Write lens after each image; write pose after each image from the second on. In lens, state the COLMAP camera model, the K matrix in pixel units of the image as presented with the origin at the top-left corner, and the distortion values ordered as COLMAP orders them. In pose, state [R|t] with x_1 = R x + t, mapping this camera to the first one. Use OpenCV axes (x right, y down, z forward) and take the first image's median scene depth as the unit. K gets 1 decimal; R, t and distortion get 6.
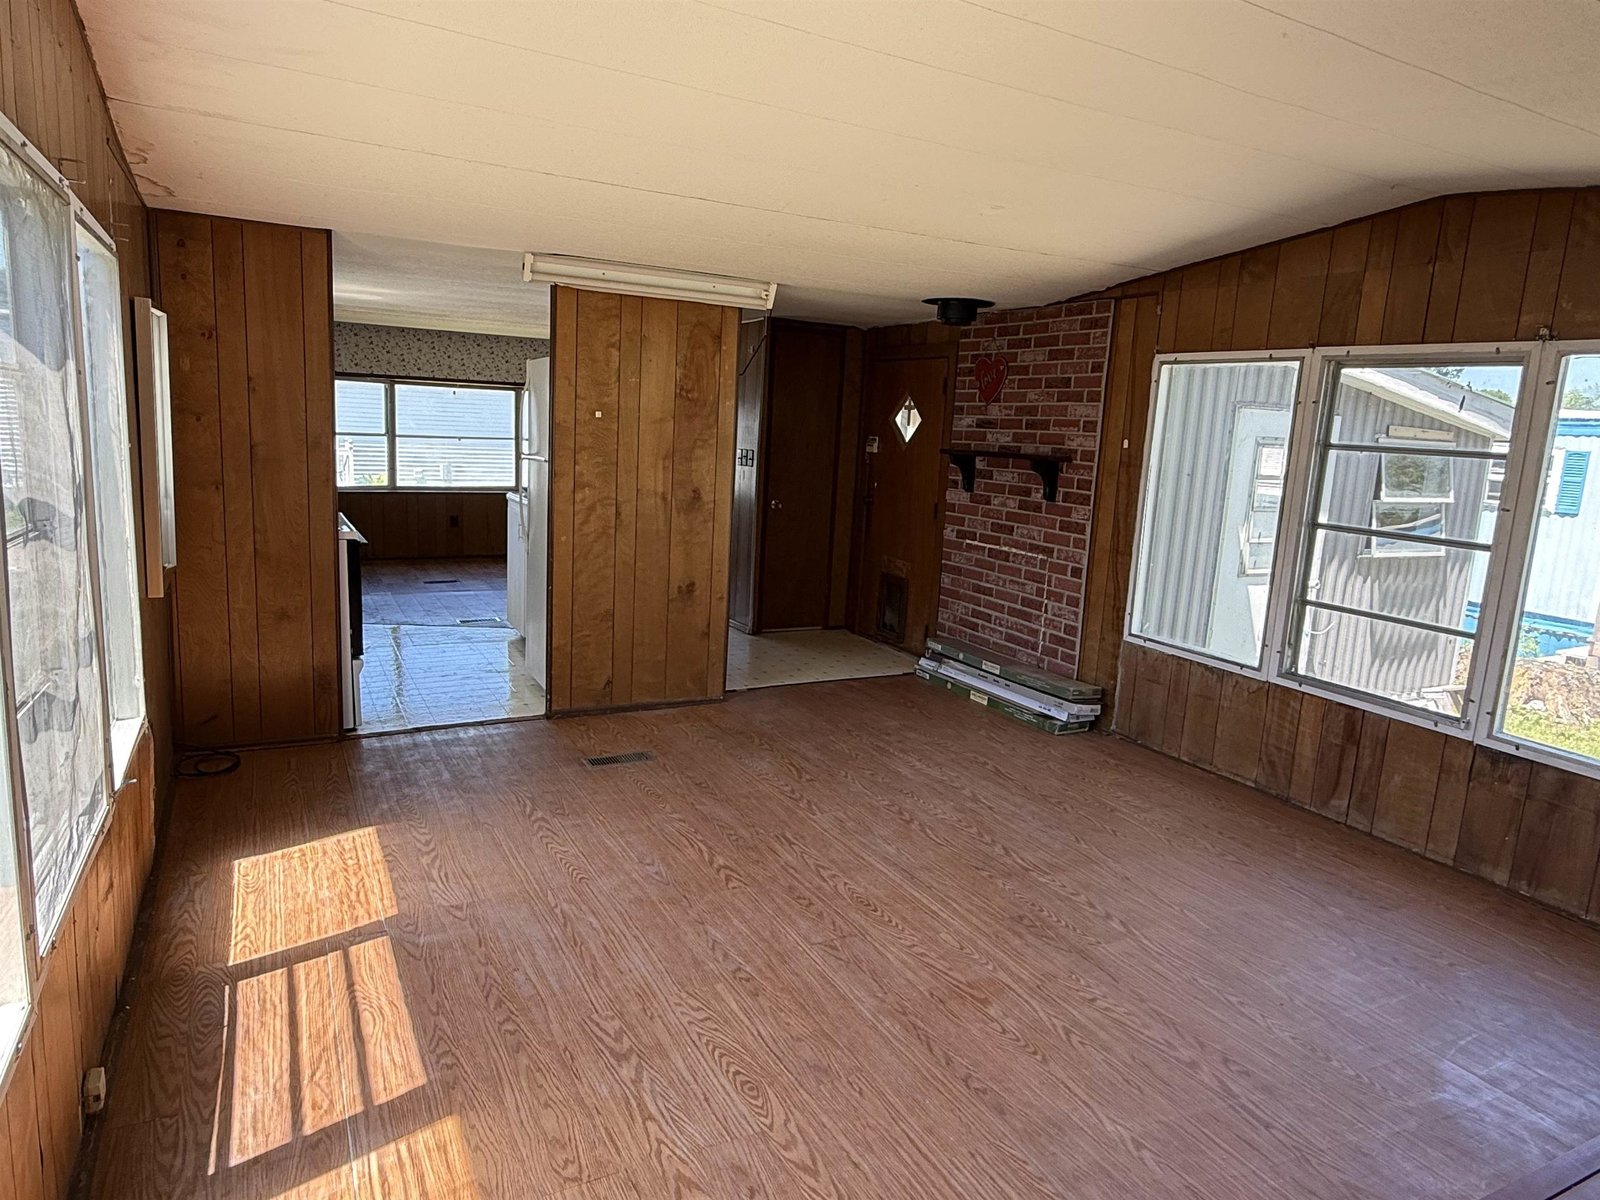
lens RADIAL K [[991.0, 0, 800.0], [0, 991.0, 600.0], [0, 0, 1]] dist [0.024110, 0.000105]
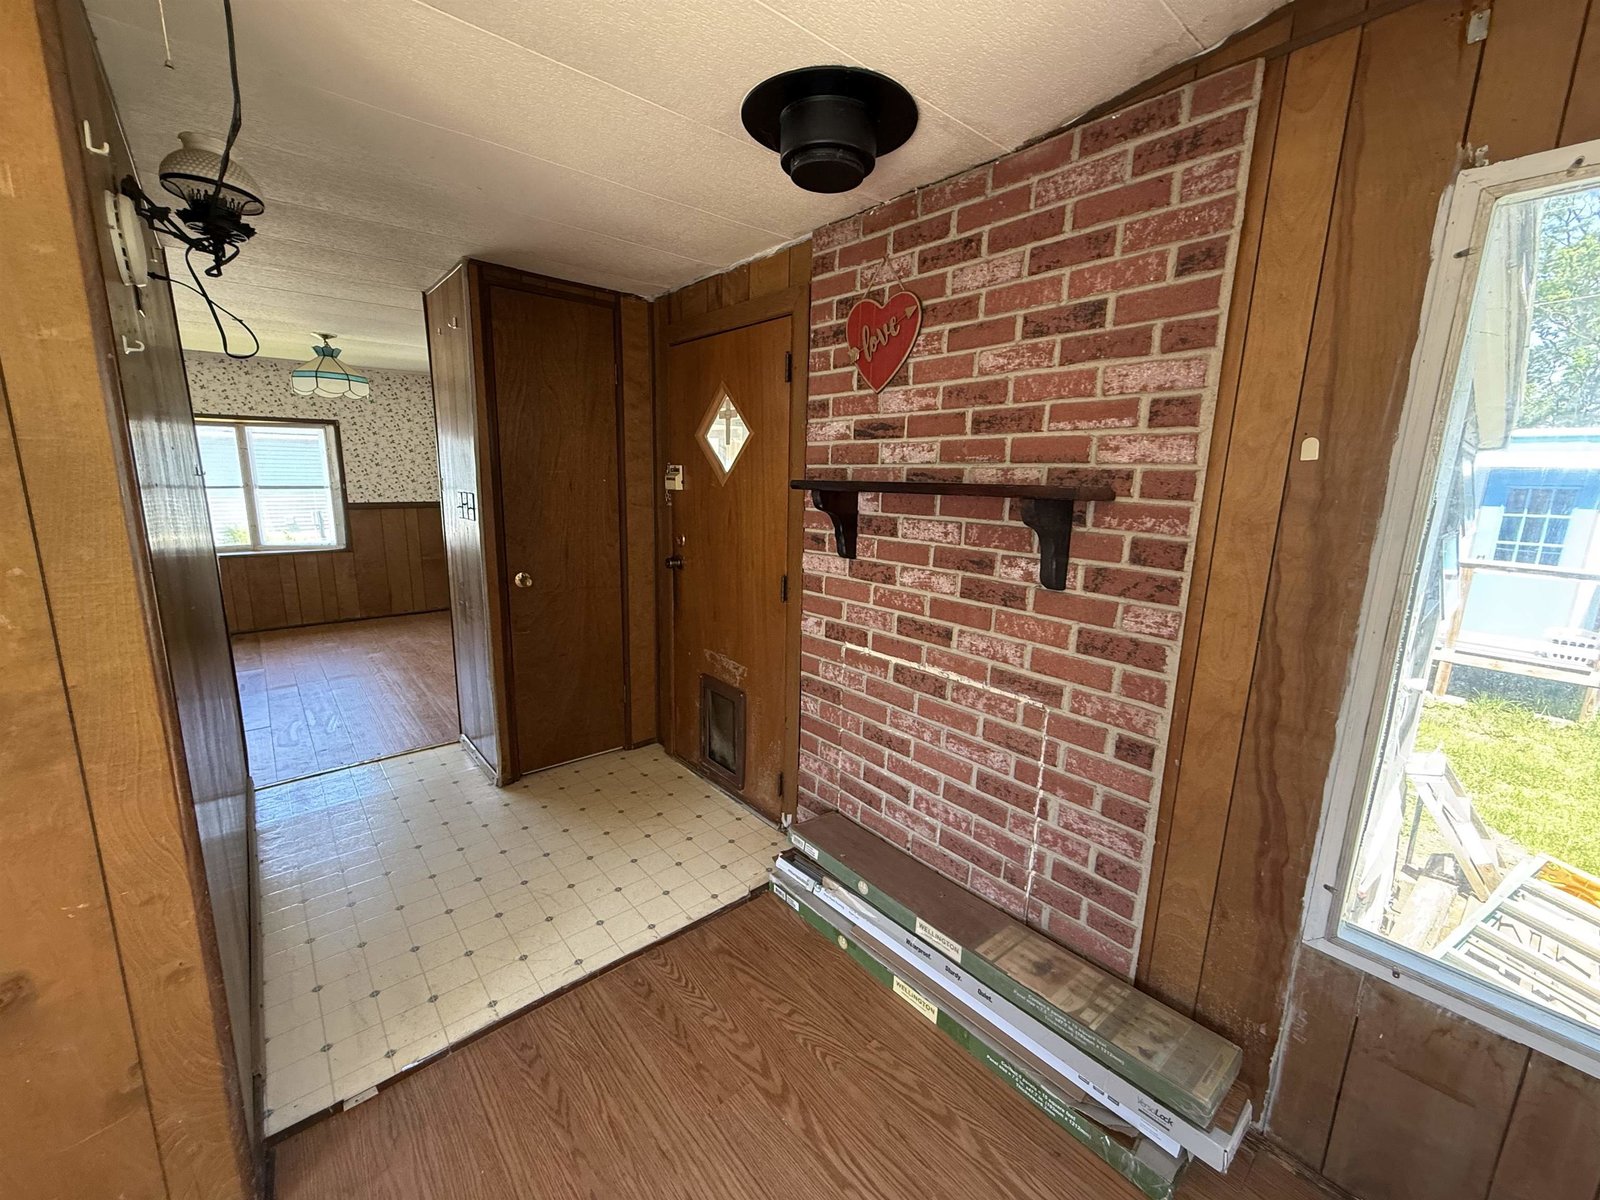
lens RADIAL K [[637.1, 0, 791.8], [0, 637.1, 598.4], [0, 0, 1]] dist [-0.000024, -0.000005]
pose [[0.978004, -0.069646, 0.196615, 0.073618], [0.064209, 0.997360, 0.033902, -0.106111], [-0.198457, -0.020532, 0.979895, 0.699173]]
